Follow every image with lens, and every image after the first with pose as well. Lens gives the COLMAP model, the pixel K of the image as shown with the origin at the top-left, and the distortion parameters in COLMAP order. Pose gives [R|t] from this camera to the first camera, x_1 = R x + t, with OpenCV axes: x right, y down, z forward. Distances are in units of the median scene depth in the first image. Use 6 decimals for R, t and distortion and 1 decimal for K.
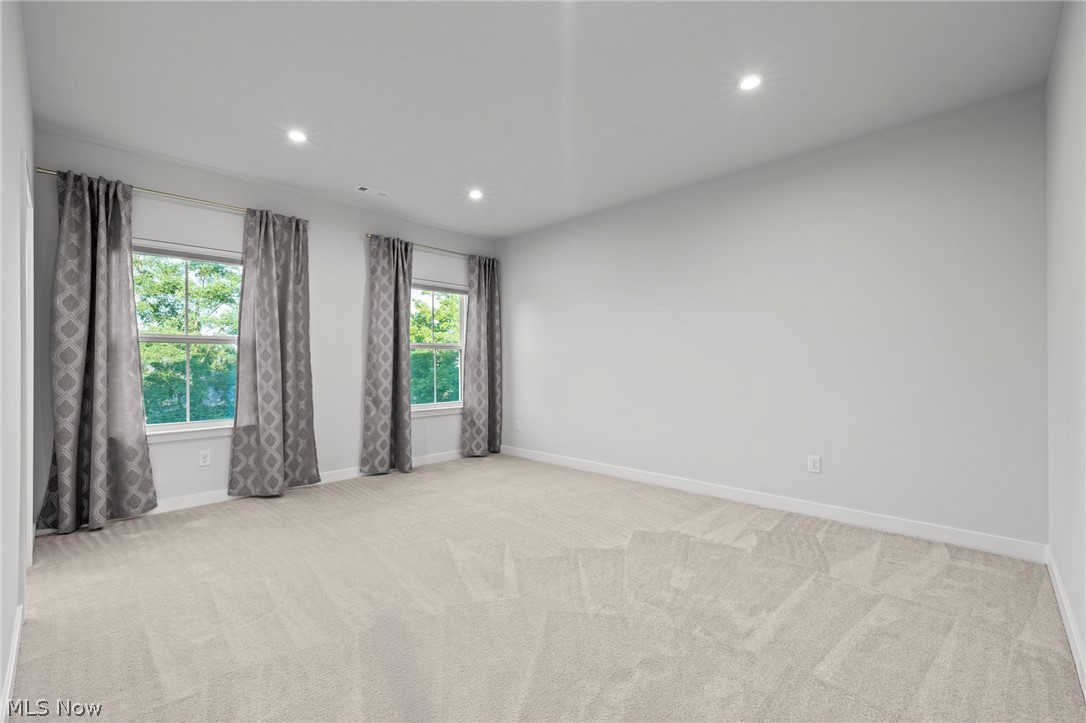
lens RADIAL K [[471.9, 0, 543.0], [0, 471.9, 361.5], [0, 0, 1]] dist [0.000574, 0.000520]
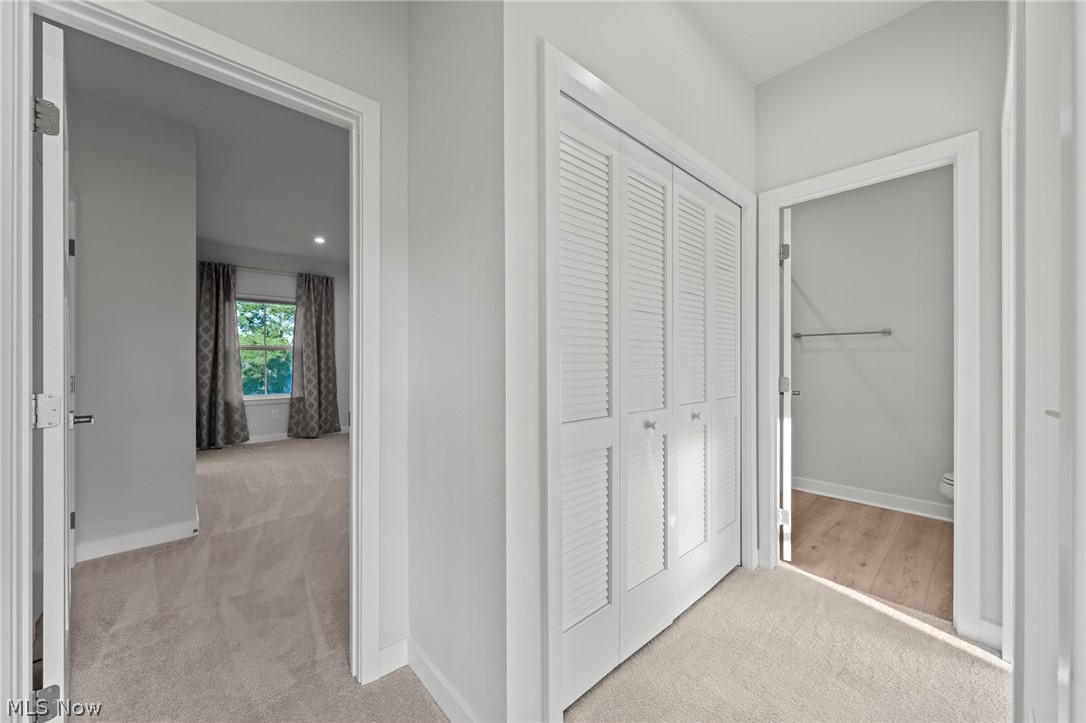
lens RADIAL K [[404.7, 0, 540.0], [0, 404.7, 360.9], [0, 0, 1]] dist [0.000224, 0.000034]
pose [[0.997695, 0.000238, -0.067852, 0.367411], [-0.000060, 0.999997, 0.002628, -0.002297], [0.067853, -0.002618, 0.997692, -0.433492]]
